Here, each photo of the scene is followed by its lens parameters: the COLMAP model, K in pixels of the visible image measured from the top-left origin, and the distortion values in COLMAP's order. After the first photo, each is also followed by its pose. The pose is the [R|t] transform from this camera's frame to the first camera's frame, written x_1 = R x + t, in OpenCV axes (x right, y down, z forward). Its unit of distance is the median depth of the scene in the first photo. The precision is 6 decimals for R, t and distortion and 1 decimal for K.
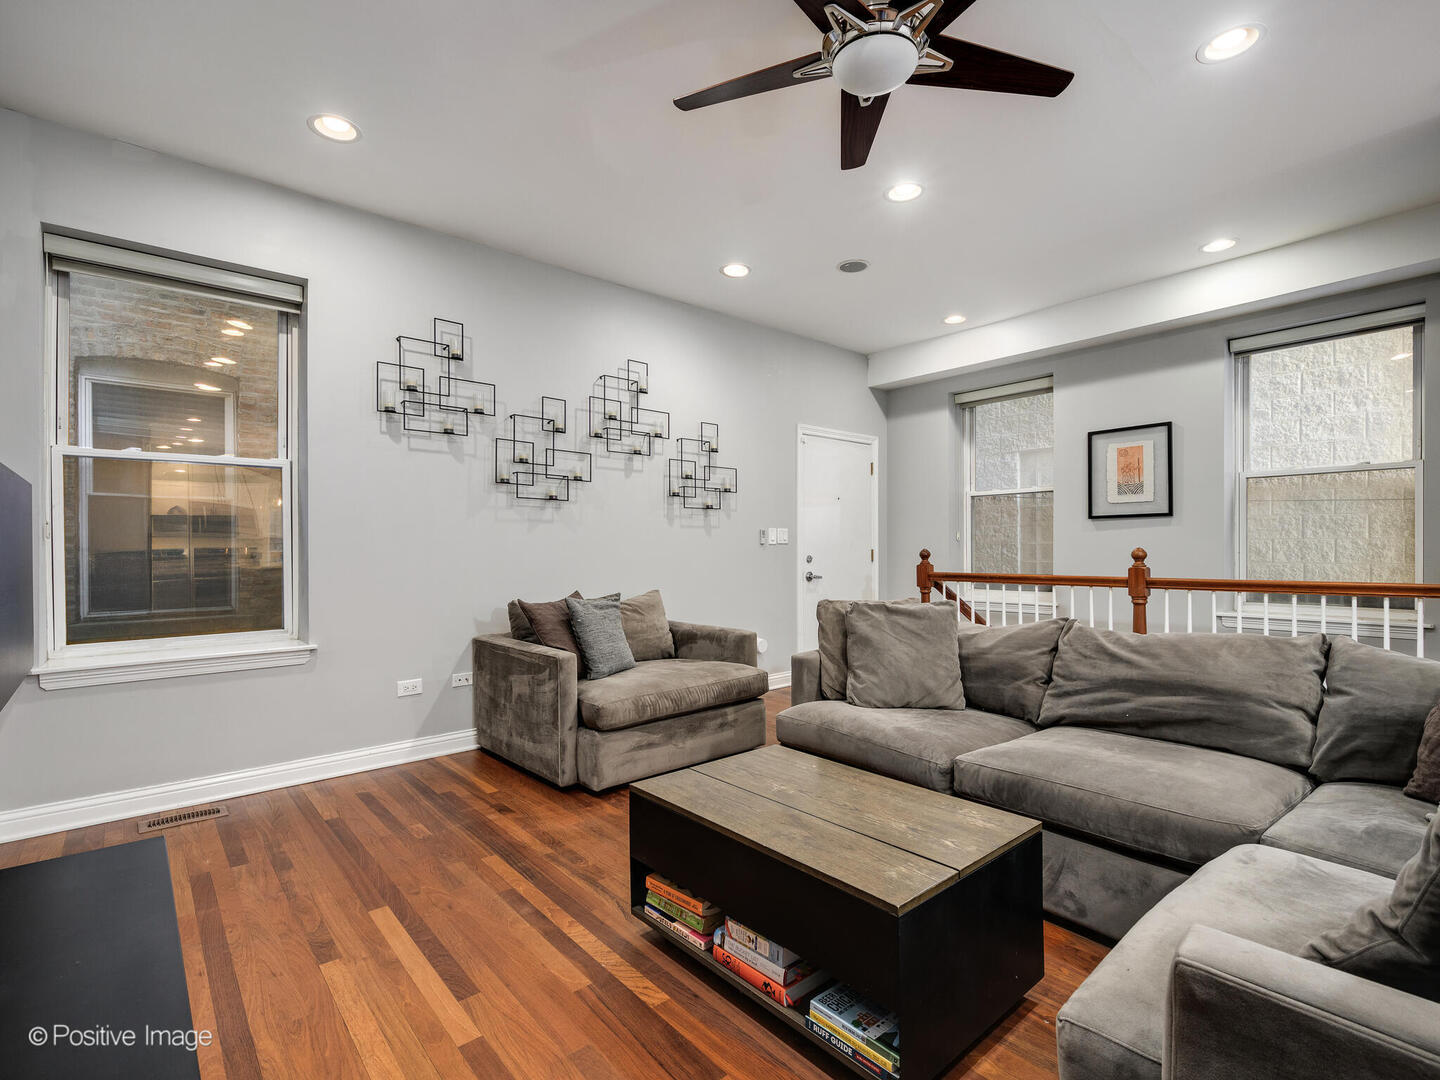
lens RADIAL K [[693.3, 0, 735.7], [0, 693.3, 551.3], [0, 0, 1]] dist [-0.001762, -0.000196]
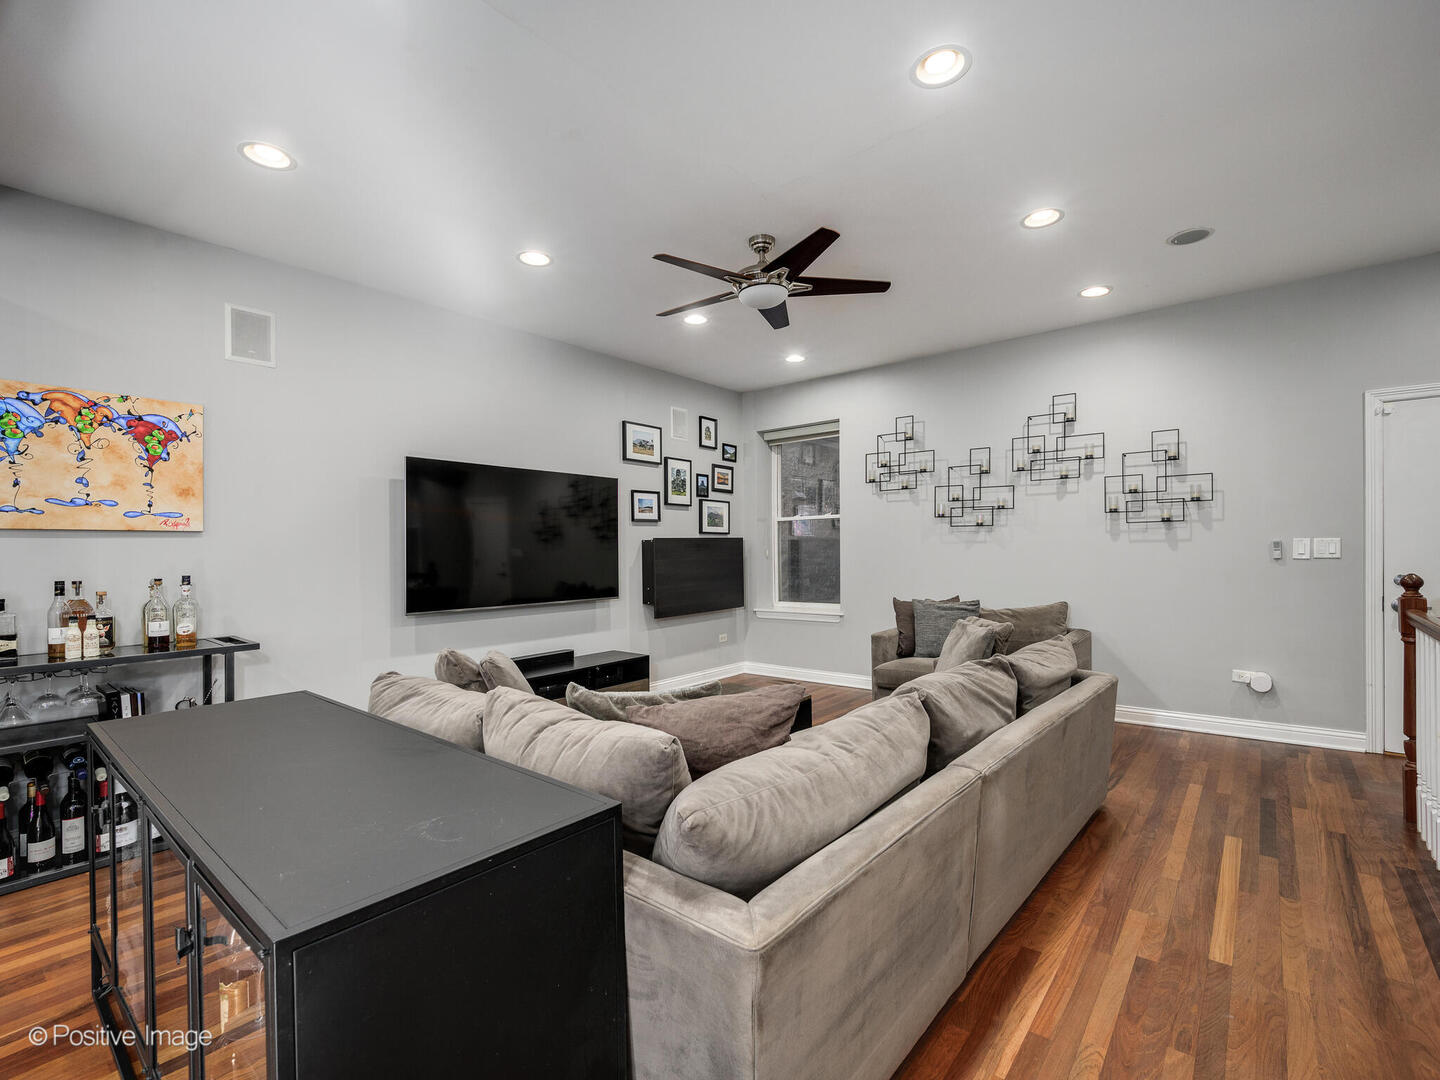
lens RADIAL K [[663.2, 0, 725.8], [0, 663.2, 544.6], [0, 0, 1]] dist [-0.000794, 0.000390]
pose [[0.169178, -0.002065, -0.985583, 0.866667], [0.010714, 0.999943, -0.000256, -0.042331], [0.985527, -0.010516, 0.169190, 0.304424]]
